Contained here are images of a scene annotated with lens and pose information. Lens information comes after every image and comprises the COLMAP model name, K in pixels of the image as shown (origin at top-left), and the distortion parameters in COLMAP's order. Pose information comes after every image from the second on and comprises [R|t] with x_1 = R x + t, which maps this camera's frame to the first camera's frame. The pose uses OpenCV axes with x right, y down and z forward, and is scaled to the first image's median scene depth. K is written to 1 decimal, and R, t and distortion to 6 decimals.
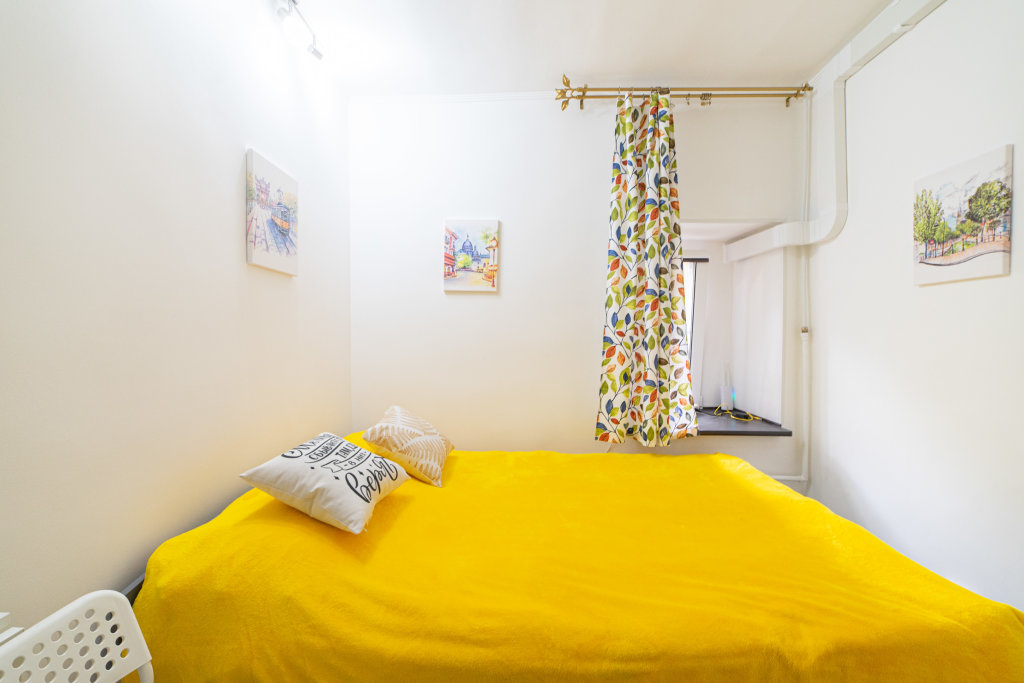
lens RADIAL K [[401.1, 0, 517.0], [0, 401.1, 338.4], [0, 0, 1]] dist [-0.020349, 0.006685]
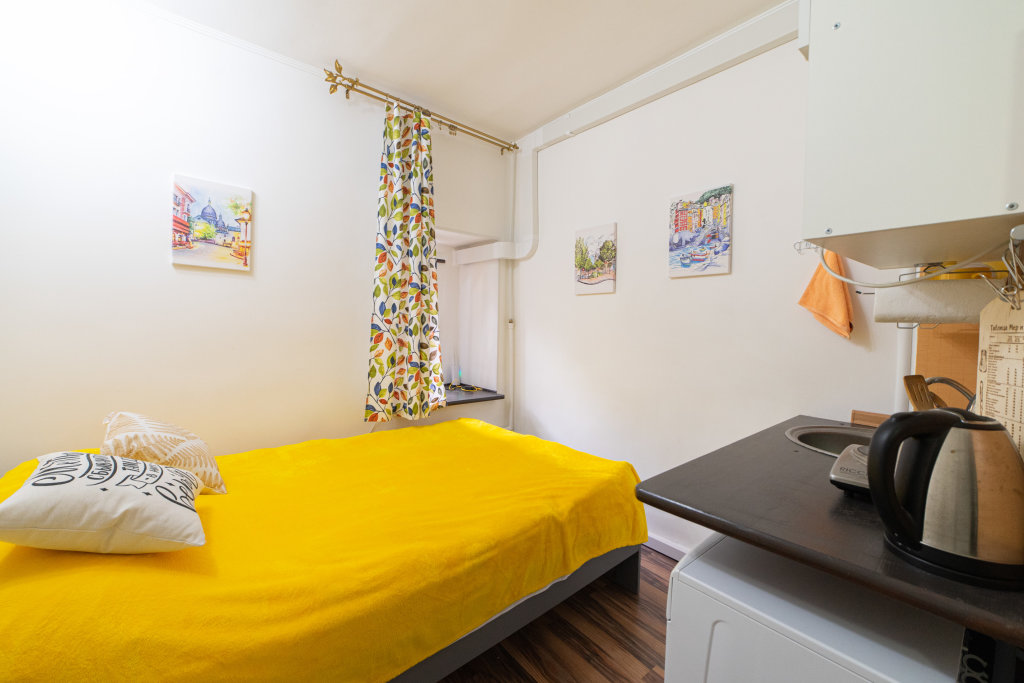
lens RADIAL K [[401.1, 0, 507.0], [0, 401.1, 339.3], [0, 0, 1]] dist [-0.020349, 0.006685]
pose [[0.744312, -0.011415, 0.667734, -0.237034], [-0.006736, 0.999675, 0.024598, 0.007932], [-0.667798, -0.022807, 0.743993, -0.036724]]
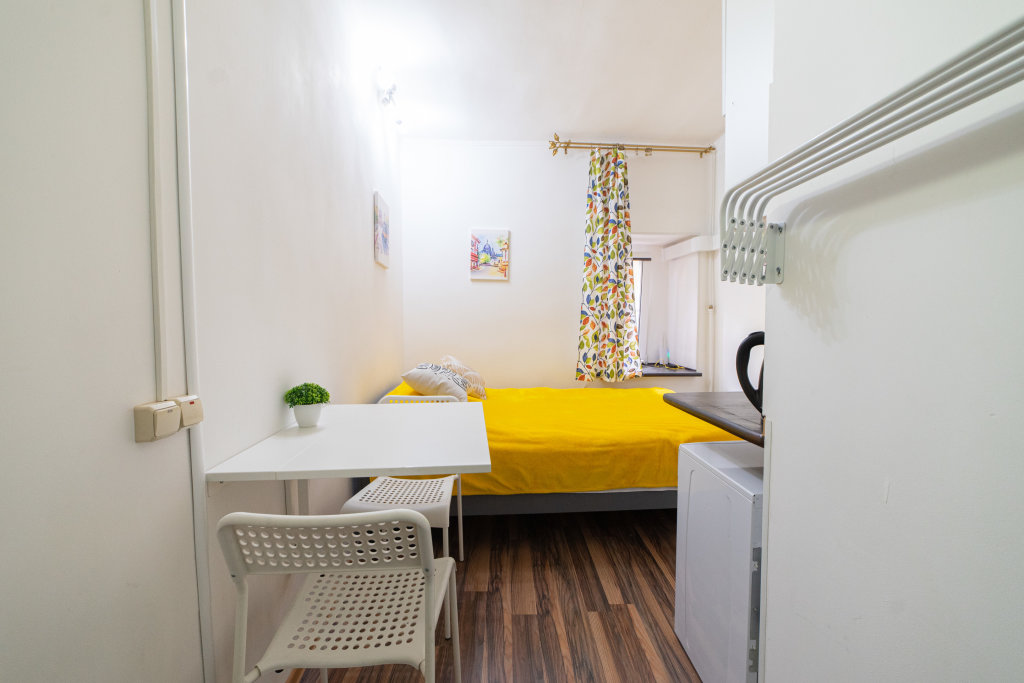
lens RADIAL K [[401.1, 0, 519.7], [0, 401.1, 336.0], [0, 0, 1]] dist [-0.020349, 0.006685]
pose [[0.995160, -0.005359, 0.098127, -0.164608], [0.003484, 0.999808, 0.019276, 0.061790], [-0.098211, -0.018841, 0.994987, -0.481579]]
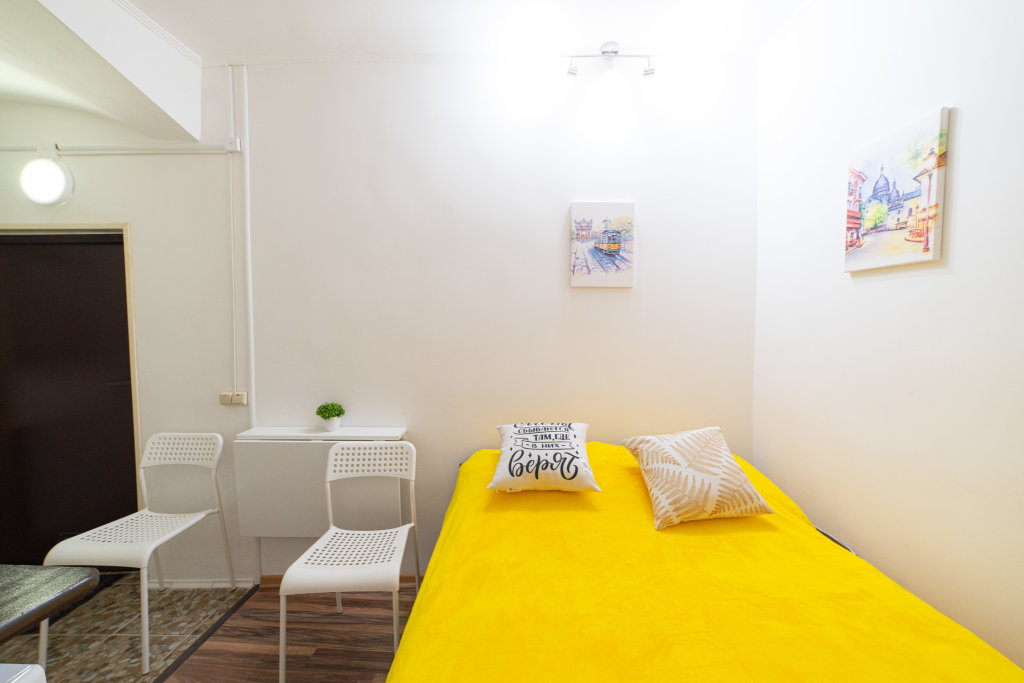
lens RADIAL K [[401.1, 0, 517.4], [0, 401.1, 339.4], [0, 0, 1]] dist [-0.020349, 0.006685]
pose [[0.000599, 0.033467, -0.999440, 0.474692], [-0.010269, 0.999387, 0.033460, -0.034361], [0.999947, 0.010243, 0.000943, 0.542762]]
